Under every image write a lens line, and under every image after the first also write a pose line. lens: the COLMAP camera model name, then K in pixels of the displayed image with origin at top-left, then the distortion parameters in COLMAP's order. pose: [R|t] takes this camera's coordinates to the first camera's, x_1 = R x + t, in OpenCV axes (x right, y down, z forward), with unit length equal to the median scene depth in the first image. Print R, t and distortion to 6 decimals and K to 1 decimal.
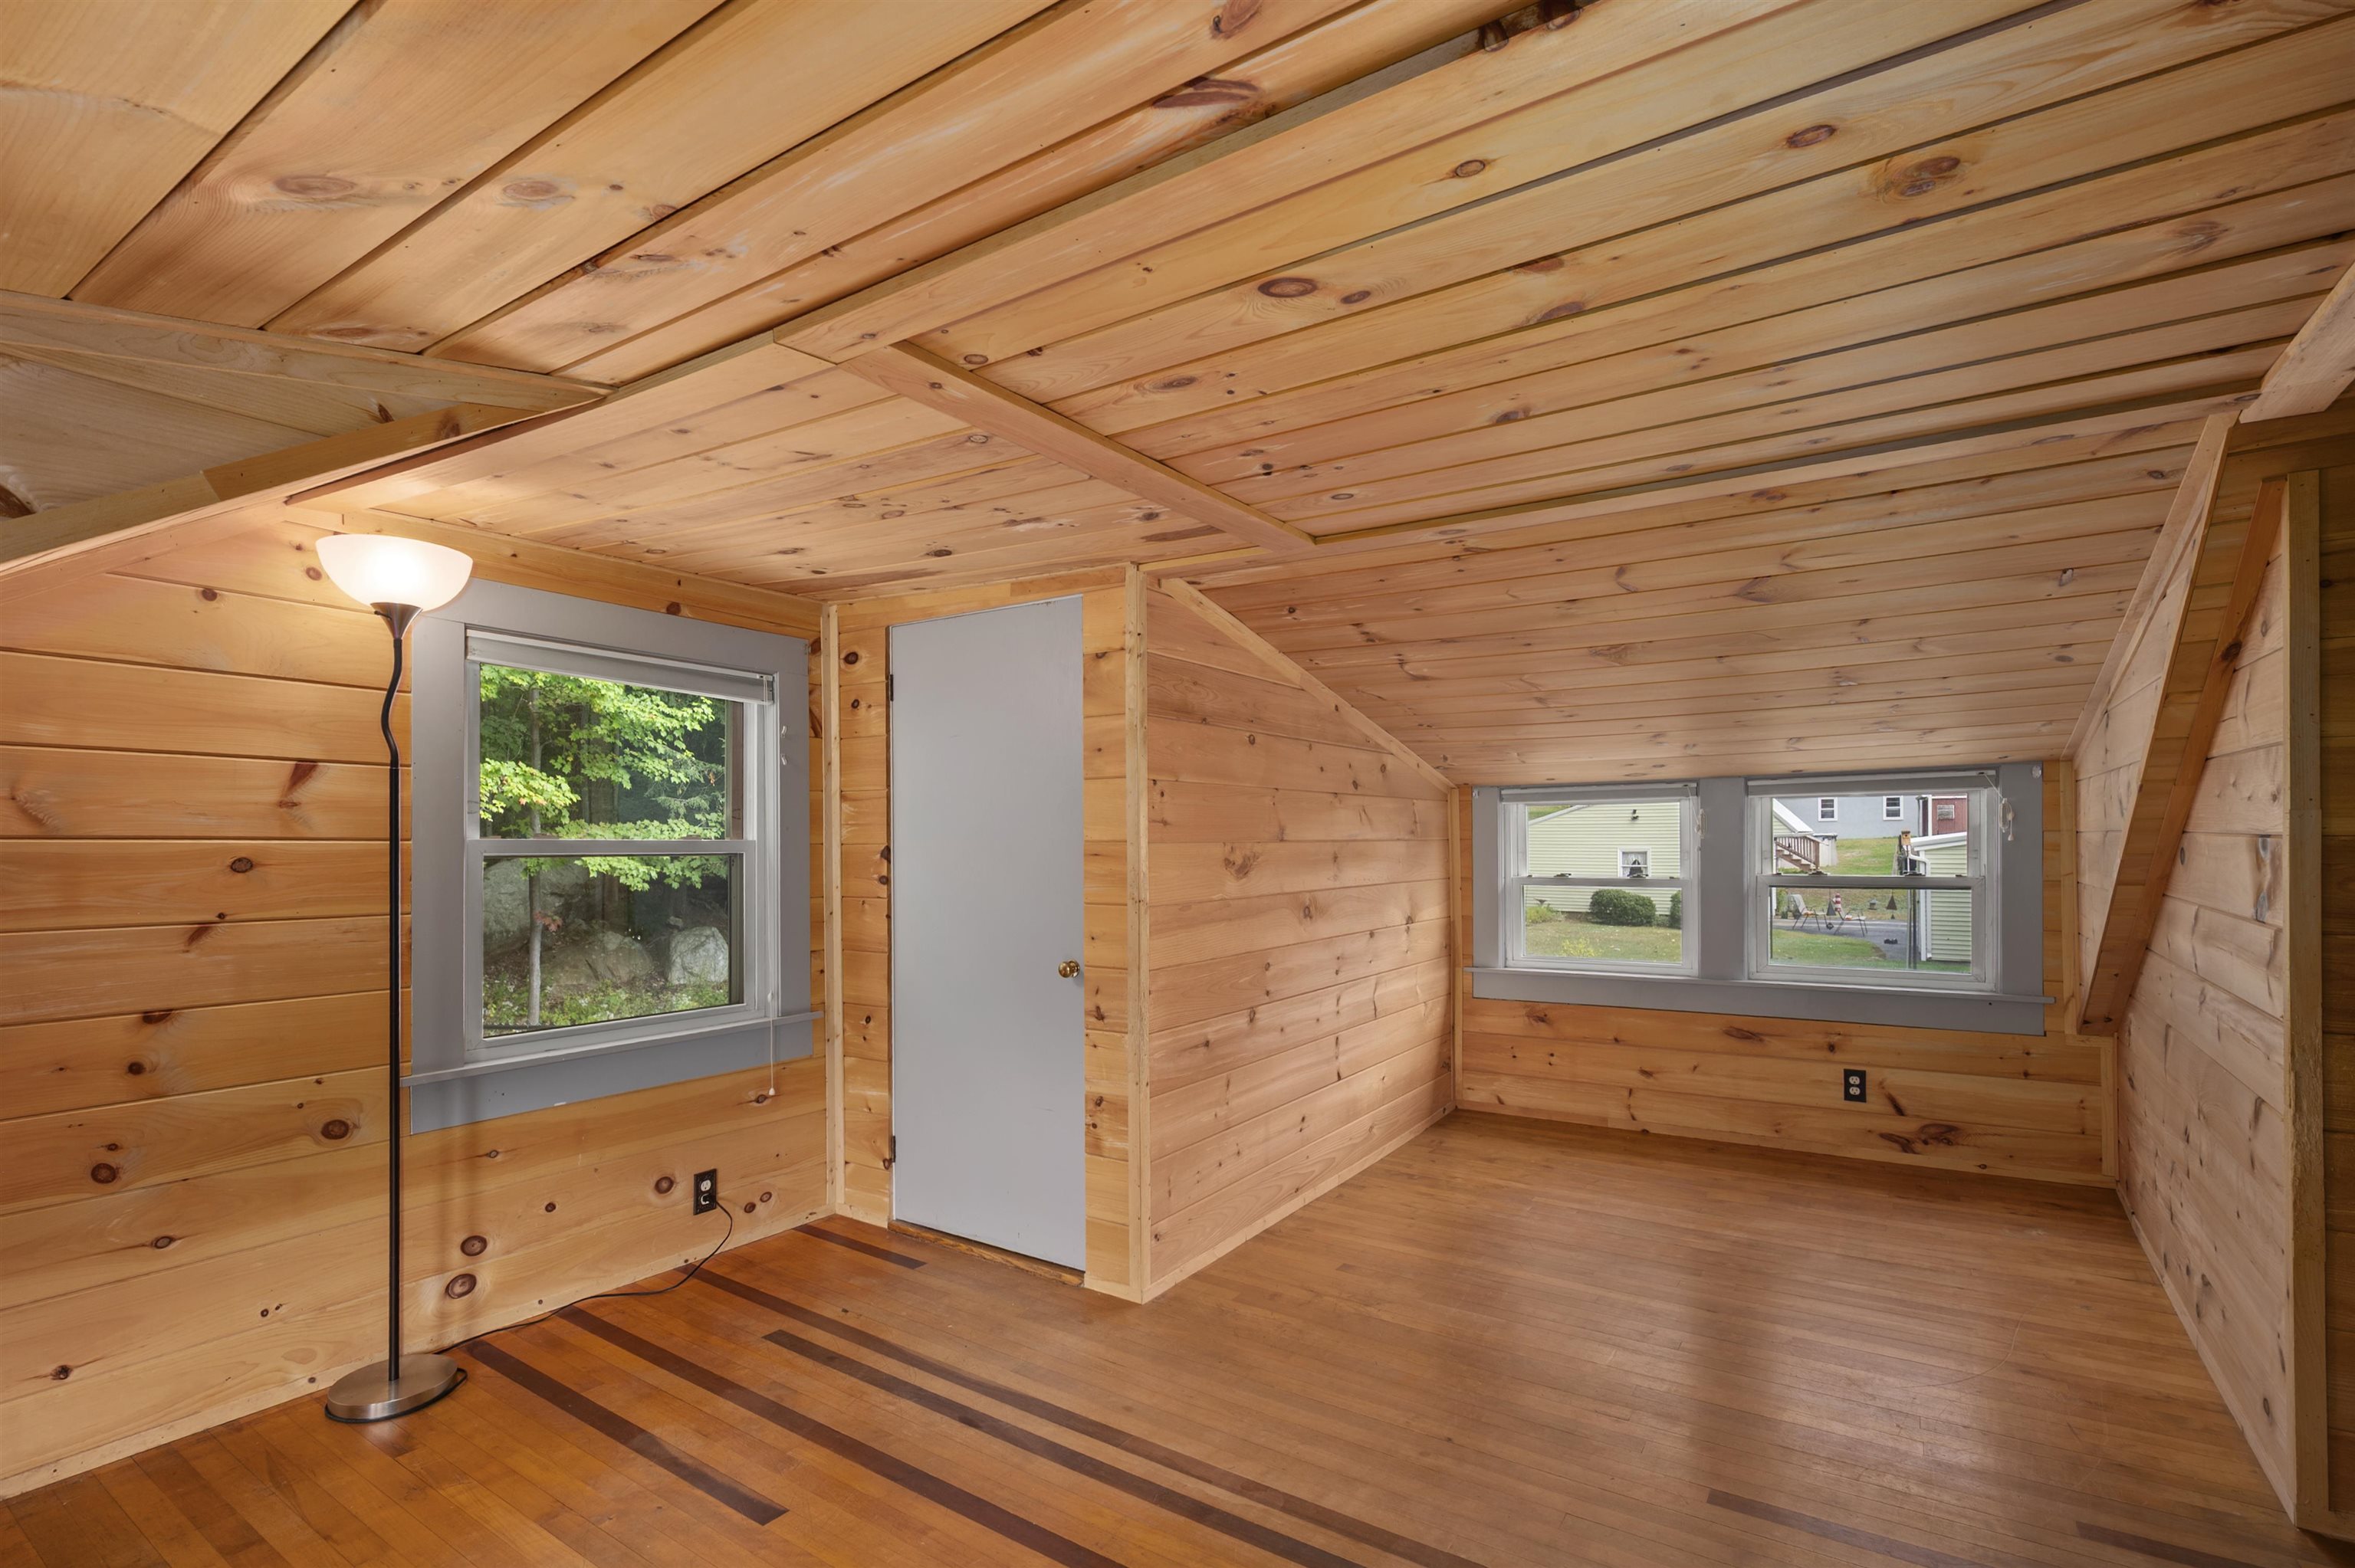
lens RADIAL K [[1042.4, 0, 1240.1], [0, 1042.4, 840.8], [0, 0, 1]] dist [-0.000662, 0.001567]
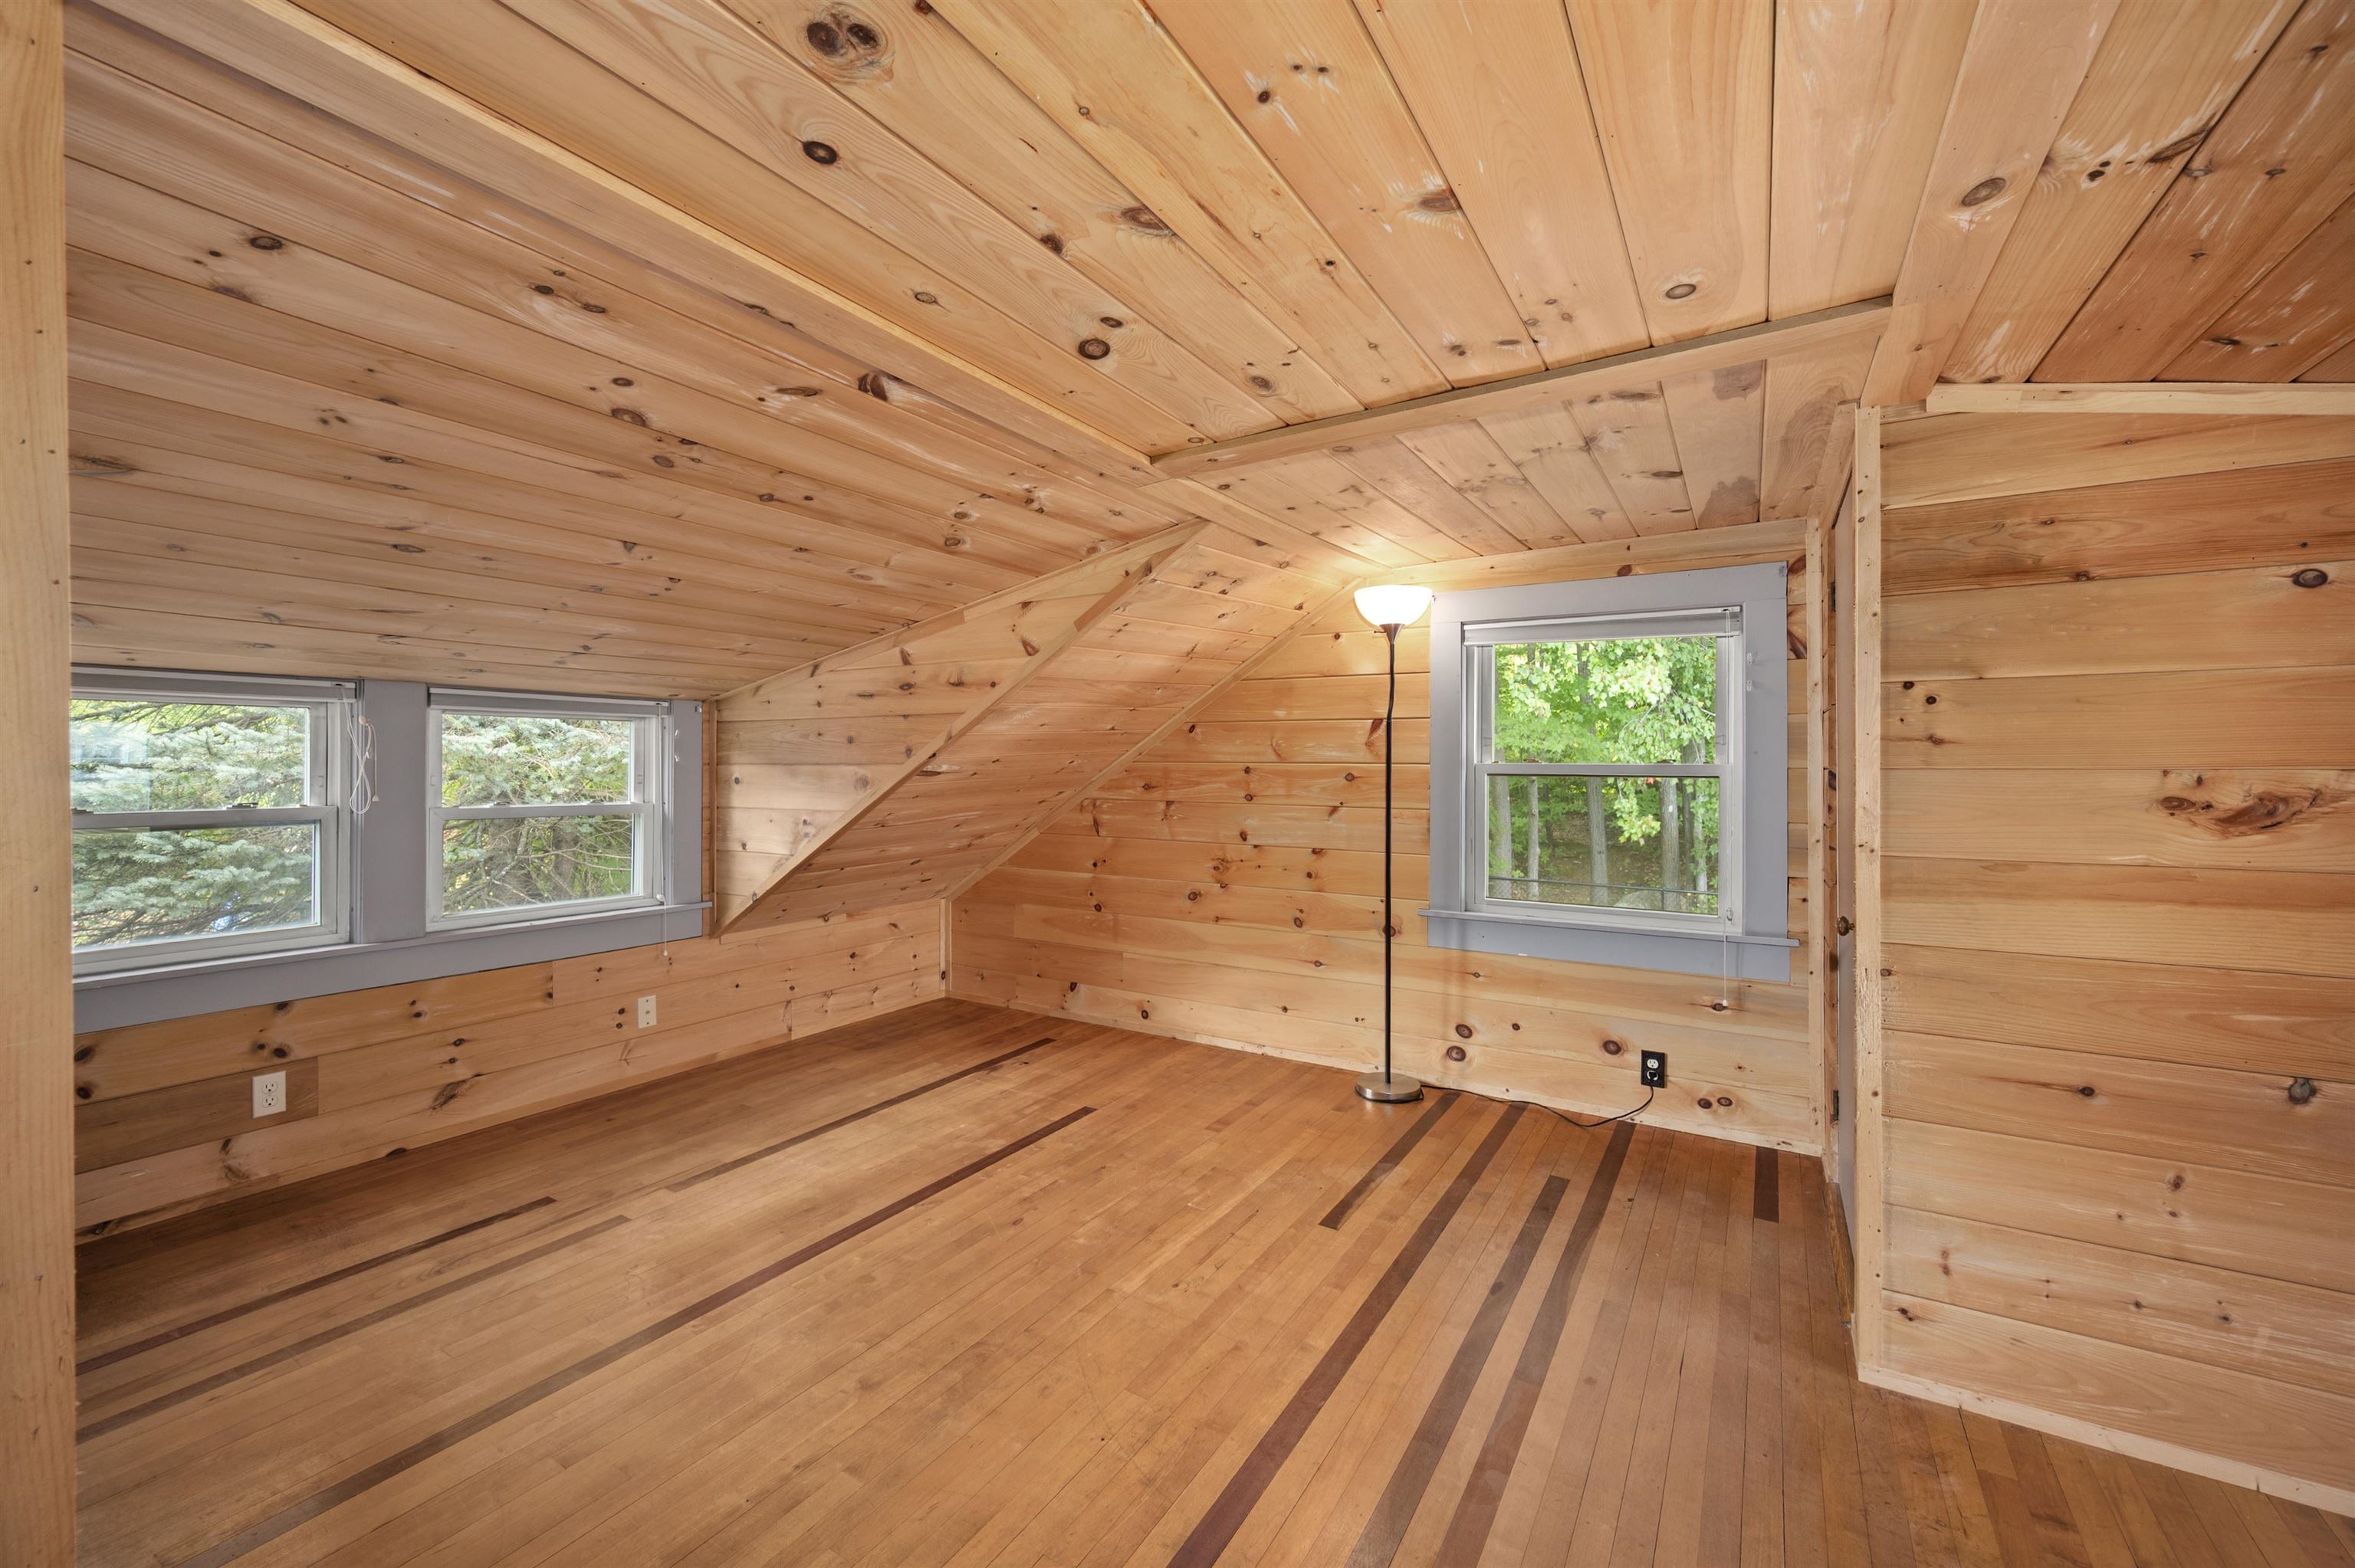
lens RADIAL K [[956.1, 0, 1180.9], [0, 956.1, 769.2], [0, 0, 1]] dist [-0.001397, -0.000280]
pose [[0.035485, 0.006947, -0.999346, 0.642940], [-0.000495, 0.999976, 0.006934, -0.002754], [0.999370, 0.000249, 0.035487, 0.541402]]
